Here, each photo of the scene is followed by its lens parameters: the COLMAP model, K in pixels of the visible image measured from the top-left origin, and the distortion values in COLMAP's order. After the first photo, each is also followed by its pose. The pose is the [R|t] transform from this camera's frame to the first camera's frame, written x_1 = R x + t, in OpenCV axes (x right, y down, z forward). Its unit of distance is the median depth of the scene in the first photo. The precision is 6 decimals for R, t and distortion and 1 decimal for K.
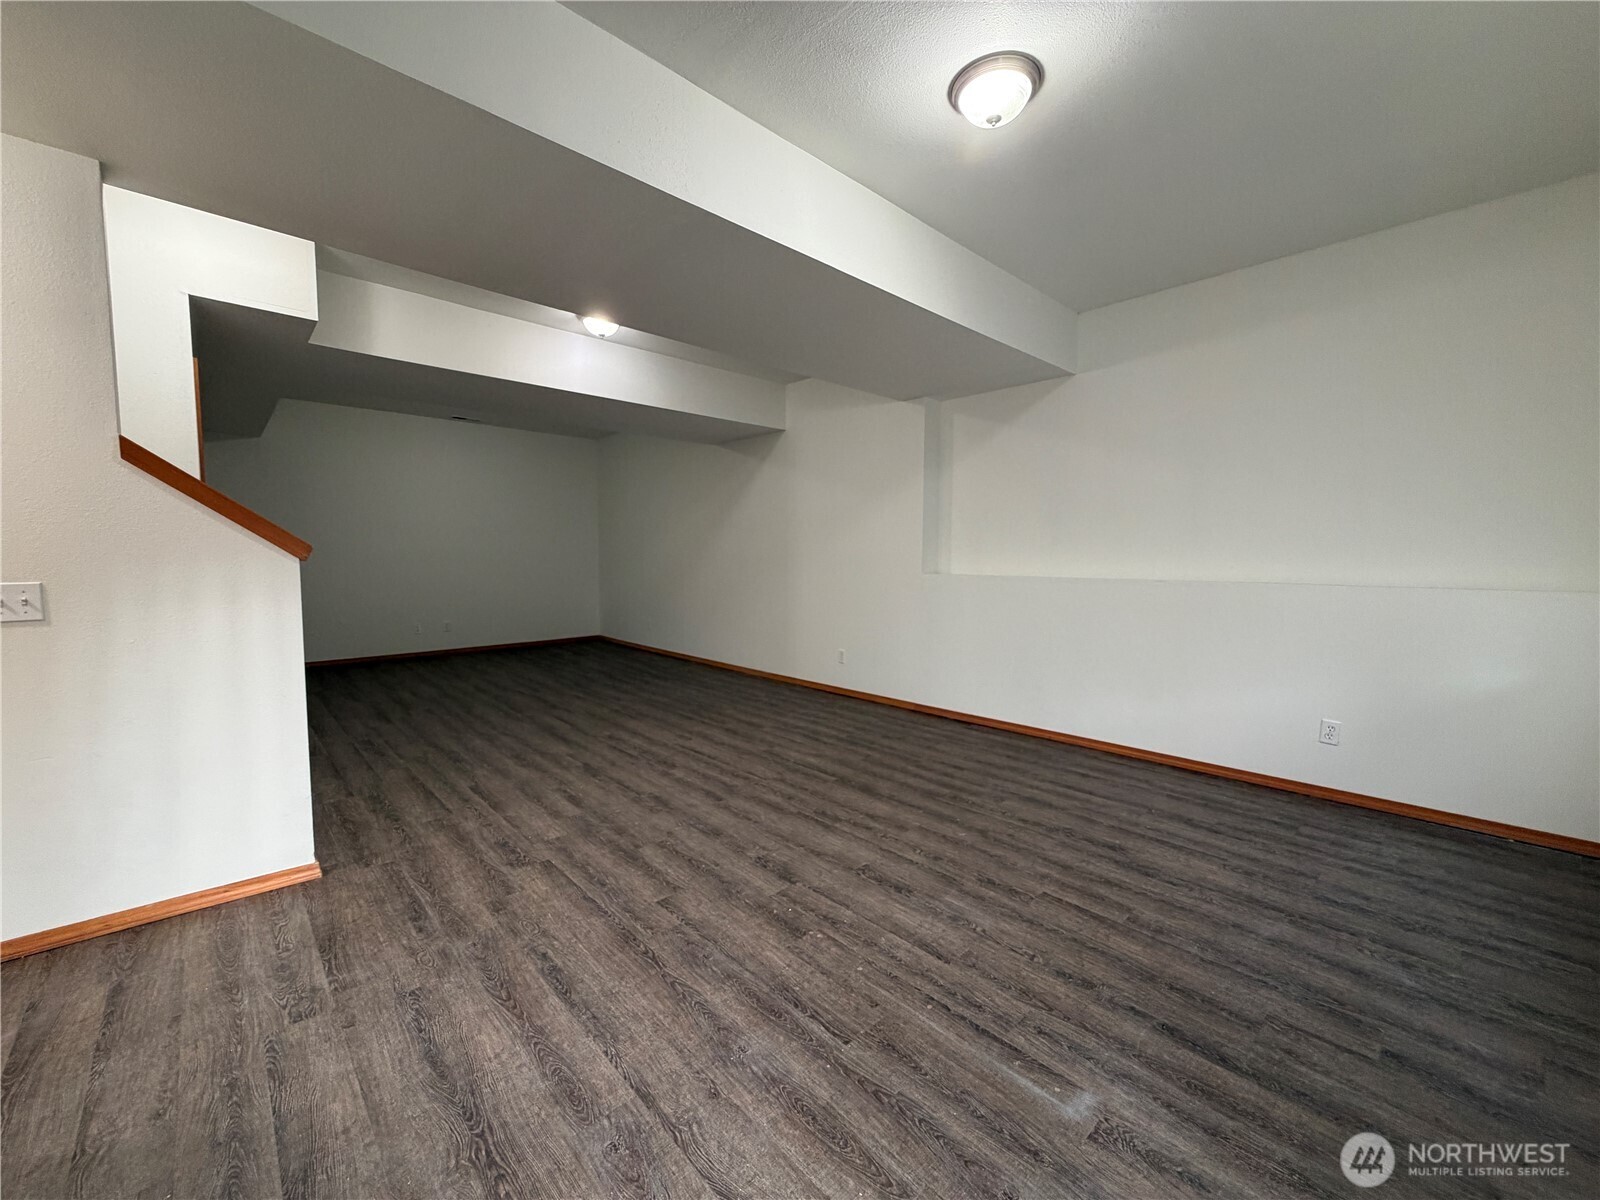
lens RADIAL K [[637.5, 0, 792.2], [0, 637.5, 602.1], [0, 0, 1]] dist [-0.001053, 0.000258]
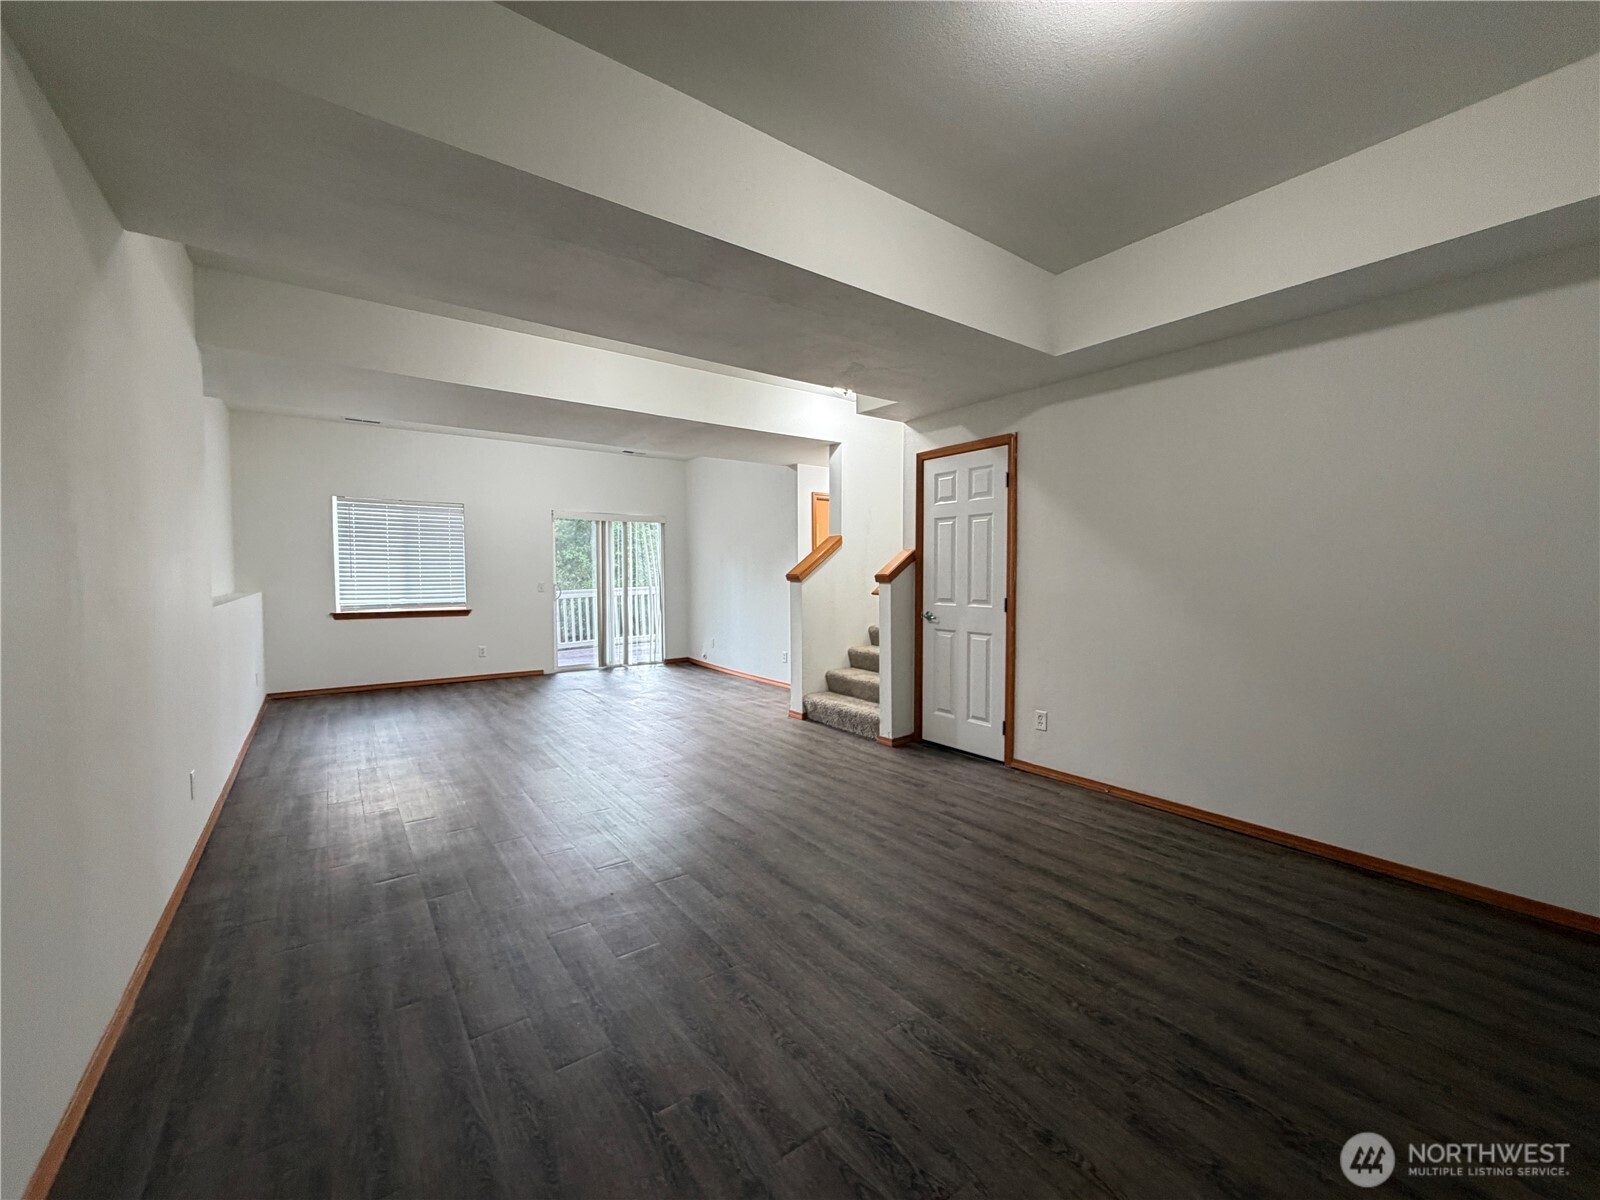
lens RADIAL K [[637.5, 0, 792.2], [0, 637.5, 602.1], [0, 0, 1]] dist [-0.001053, 0.000258]
pose [[-0.993589, -0.008290, 0.112751, -0.959662], [0.005665, 0.992404, 0.122888, -0.253040], [-0.112913, 0.122738, -0.985995, 3.077786]]
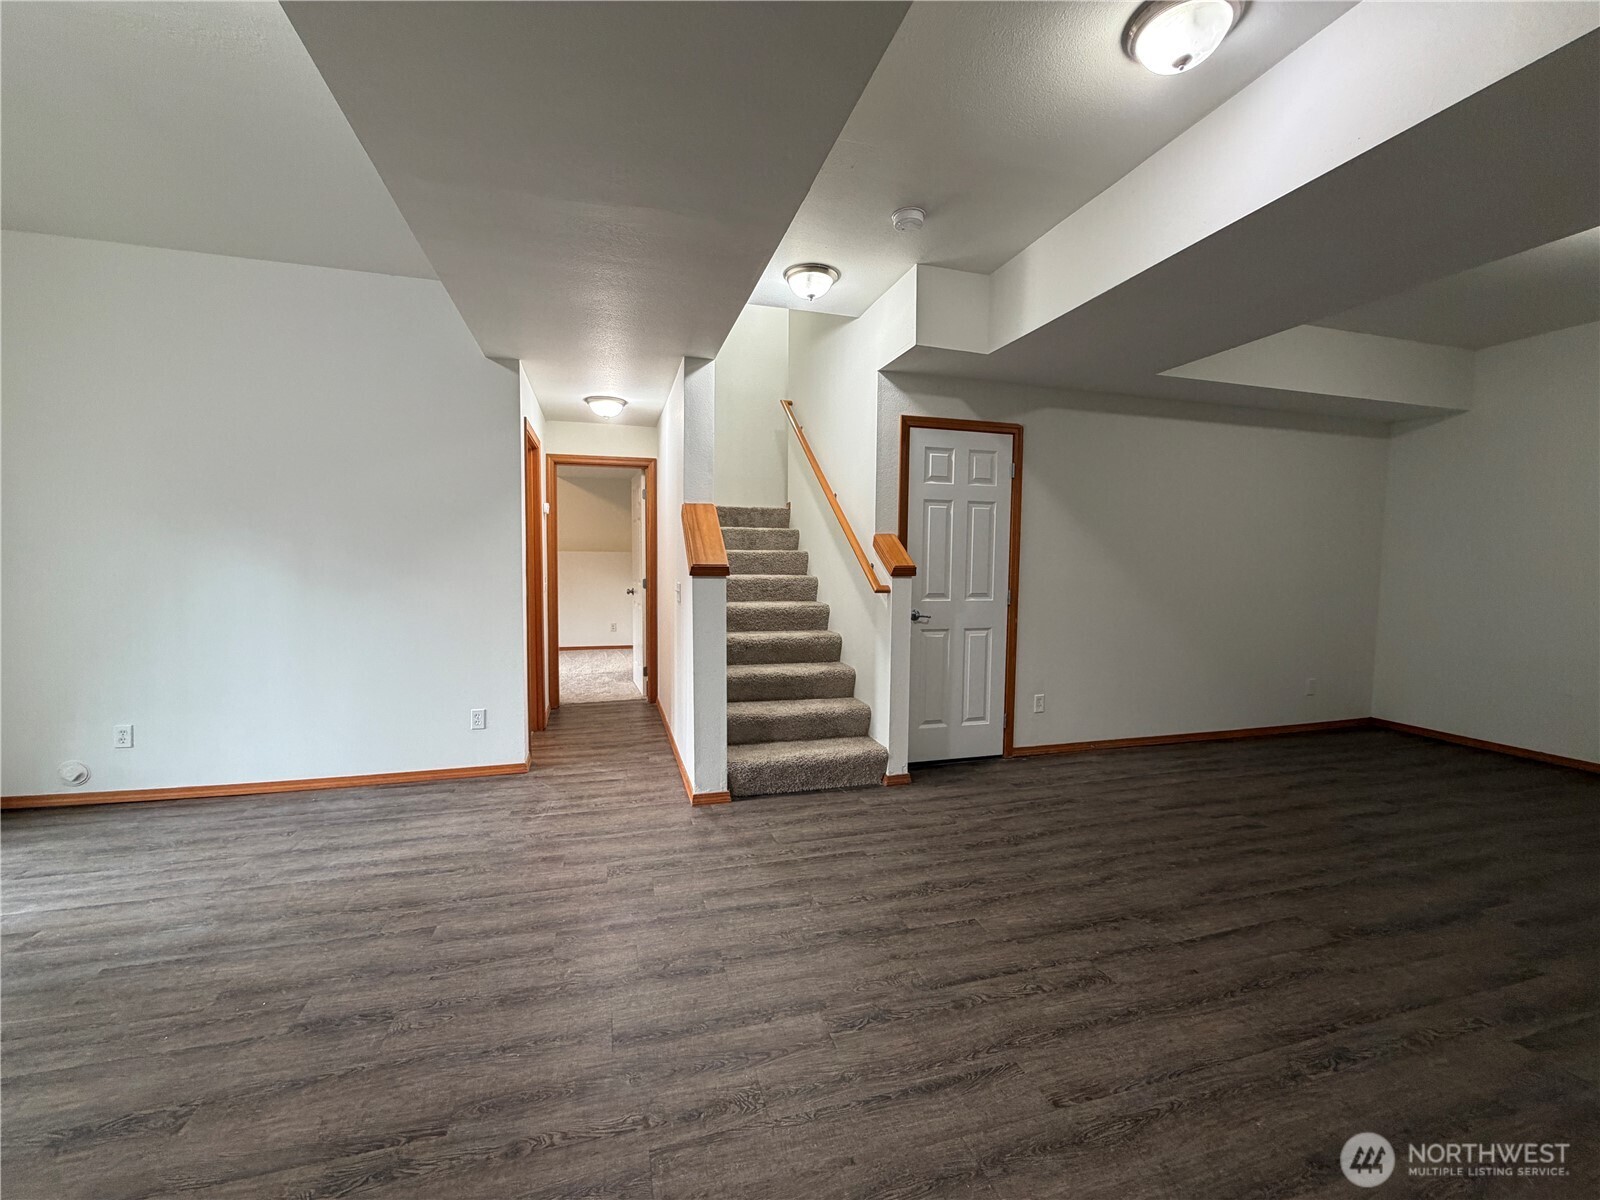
lens RADIAL K [[637.5, 0, 792.2], [0, 637.5, 602.1], [0, 0, 1]] dist [-0.001053, 0.000258]
pose [[-0.443778, 0.048928, -0.894800, 0.348916], [-0.078963, 0.992490, 0.093431, -0.139095], [0.892651, 0.112118, -0.436581, 1.648894]]
